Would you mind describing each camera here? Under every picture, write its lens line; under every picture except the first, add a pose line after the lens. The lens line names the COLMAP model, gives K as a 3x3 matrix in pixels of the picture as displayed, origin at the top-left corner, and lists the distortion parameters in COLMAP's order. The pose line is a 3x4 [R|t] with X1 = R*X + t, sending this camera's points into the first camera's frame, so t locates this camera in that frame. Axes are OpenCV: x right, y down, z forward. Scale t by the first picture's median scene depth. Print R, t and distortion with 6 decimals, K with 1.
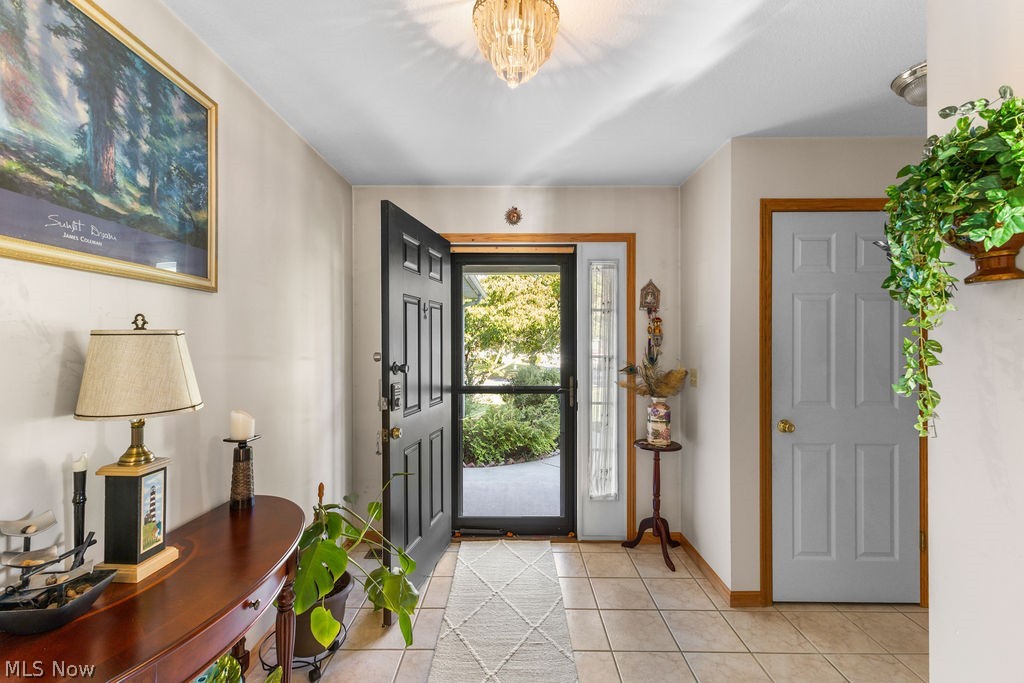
lens RADIAL K [[434.9, 0, 512.0], [0, 434.9, 341.5], [0, 0, 1]] dist [0.001267, -0.006567]
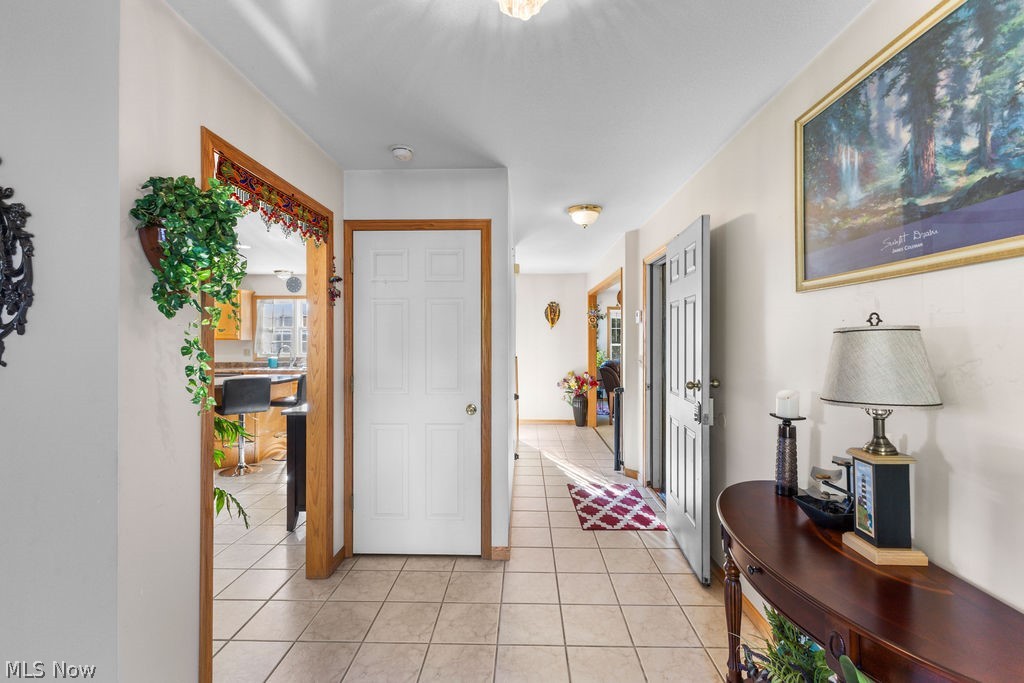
lens RADIAL K [[442.2, 0, 512.0], [0, 442.2, 341.5], [0, 0, 1]] dist [0.009963, -0.000152]
pose [[-0.999781, 0.001859, 0.020836, 0.011953], [0.001832, 0.999997, -0.001310, 0.007107], [-0.020838, -0.001272, -0.999782, 2.082650]]
